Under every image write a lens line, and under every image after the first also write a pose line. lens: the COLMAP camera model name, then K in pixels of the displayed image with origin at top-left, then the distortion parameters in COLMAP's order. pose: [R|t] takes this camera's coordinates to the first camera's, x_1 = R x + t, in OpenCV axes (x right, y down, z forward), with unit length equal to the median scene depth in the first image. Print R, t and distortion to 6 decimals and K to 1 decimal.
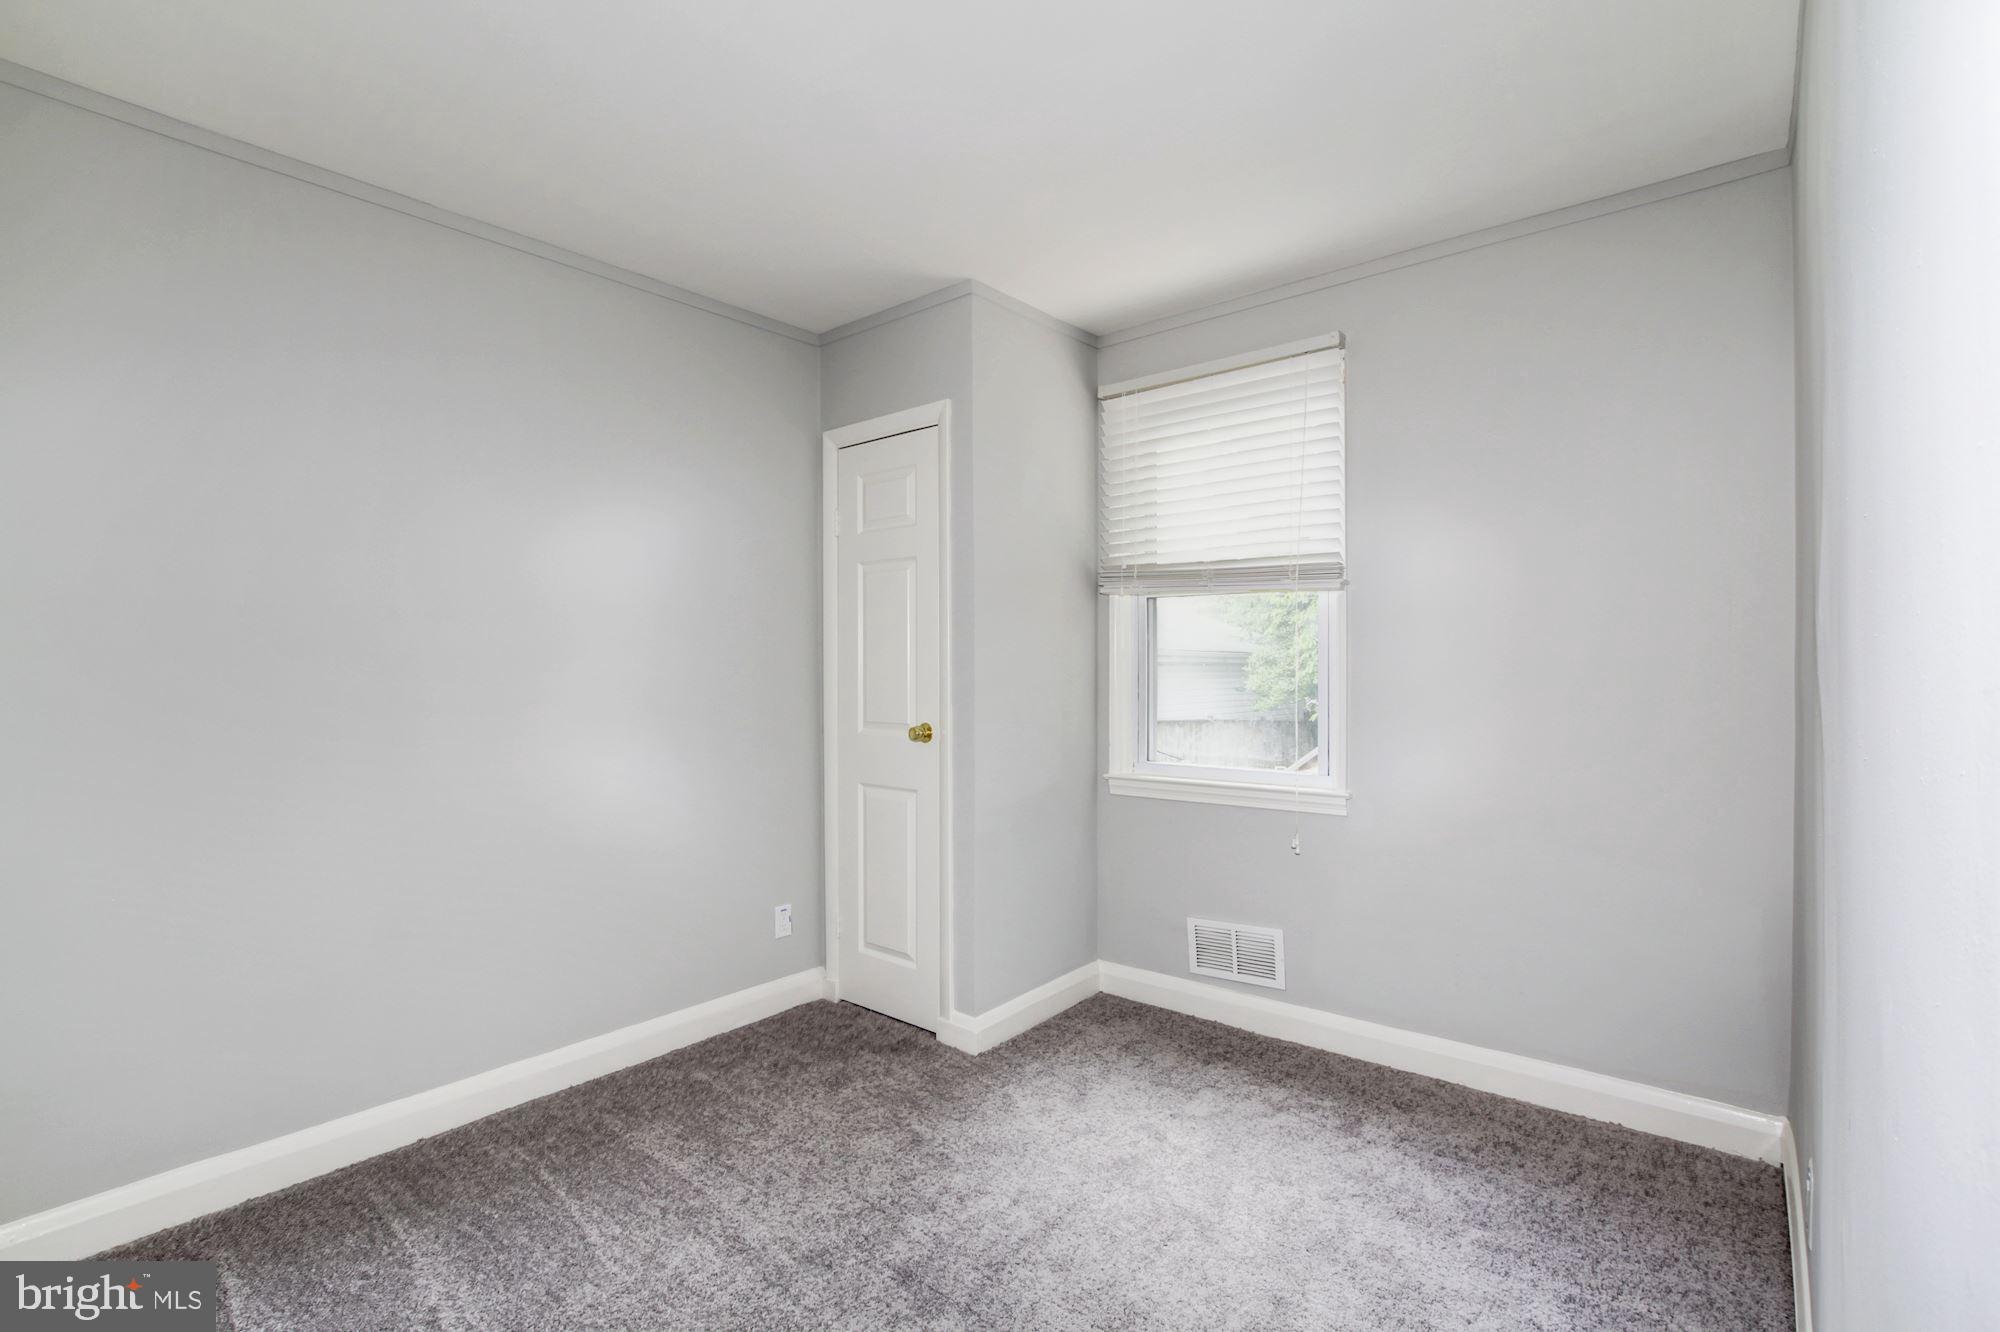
lens RADIAL K [[929.0, 0, 1000.0], [0, 929.0, 666.0], [0, 0, 1]] dist [-0.002342, -0.000326]
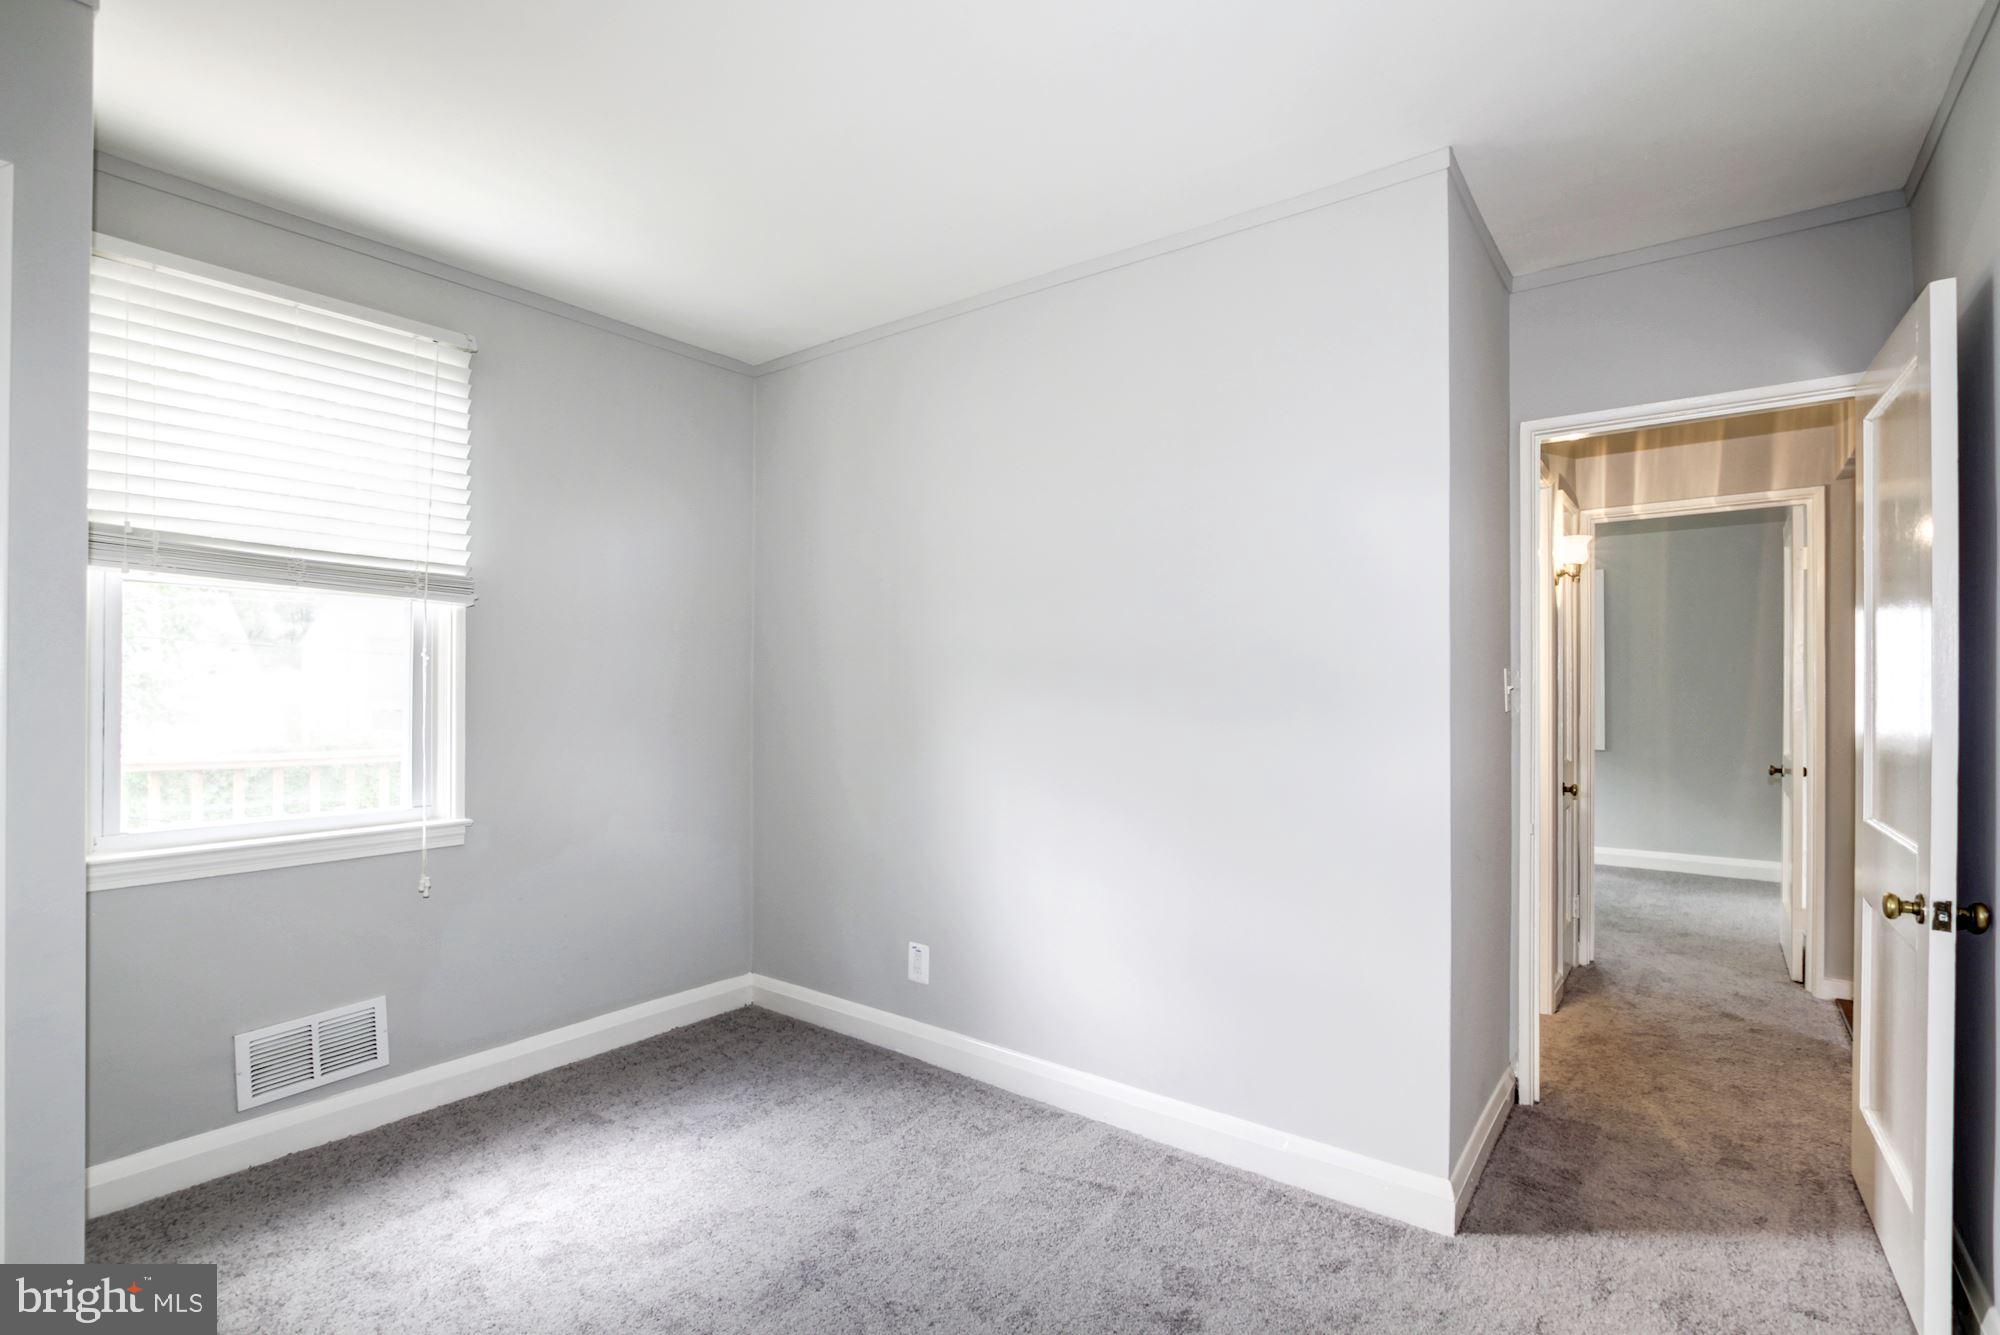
lens RADIAL K [[929.0, 0, 1000.0], [0, 929.0, 667.5], [0, 0, 1]] dist [-0.002342, -0.000326]
pose [[-0.021486, 0.022524, 0.999515, -0.568868], [-0.003609, 0.999738, -0.022606, 0.000029], [-0.999763, -0.004093, -0.021399, 0.455032]]
